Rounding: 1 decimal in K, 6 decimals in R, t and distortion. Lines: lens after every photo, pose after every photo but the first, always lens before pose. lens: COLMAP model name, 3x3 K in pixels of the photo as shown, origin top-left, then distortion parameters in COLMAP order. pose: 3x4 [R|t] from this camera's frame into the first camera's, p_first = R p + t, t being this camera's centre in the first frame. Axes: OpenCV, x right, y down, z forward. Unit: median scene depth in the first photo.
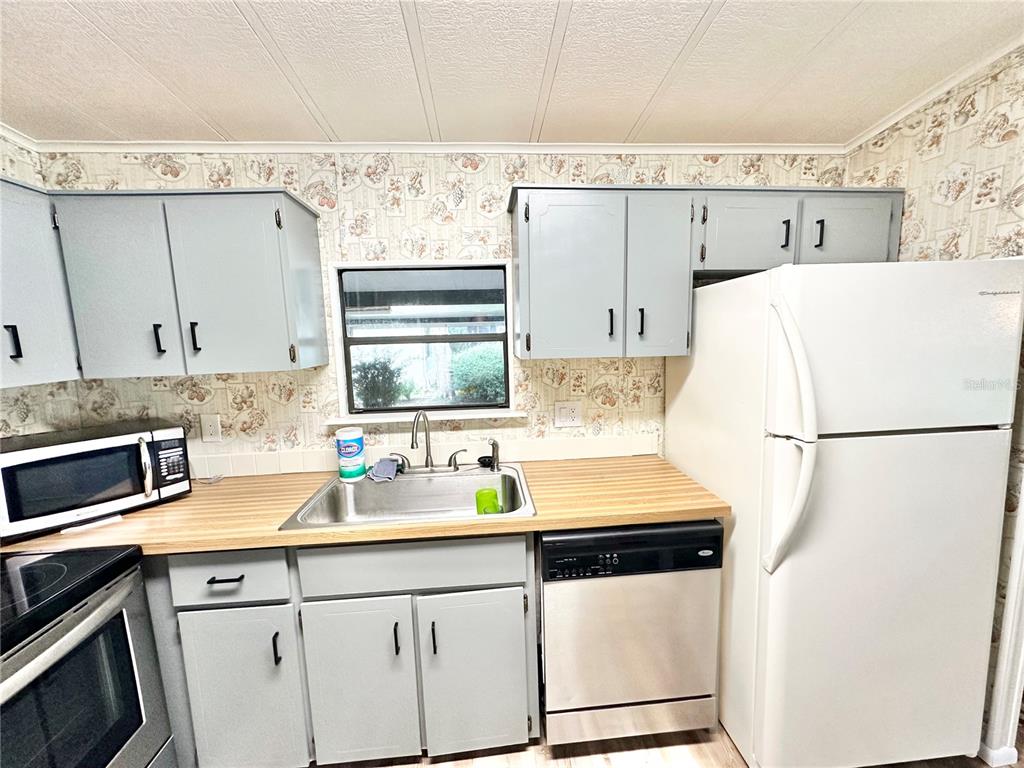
lens RADIAL K [[408.7, 0, 511.0], [0, 408.7, 382.4], [0, 0, 1]] dist [-0.006332, 0.001449]
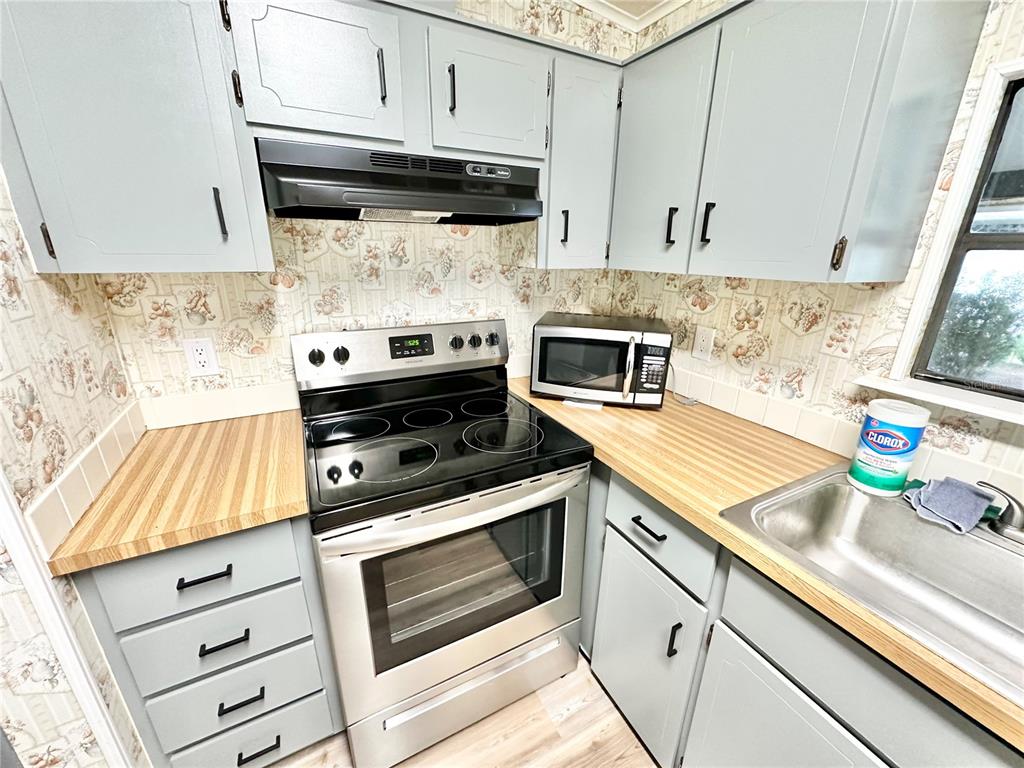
lens RADIAL K [[408.7, 0, 512.4], [0, 408.7, 383.5], [0, 0, 1]] dist [-0.006332, 0.001449]
pose [[0.394391, 0.322932, -0.860332, -0.146750], [-0.141784, 0.946392, 0.290239, 0.001195], [0.907939, 0.007514, 0.419035, 0.308341]]
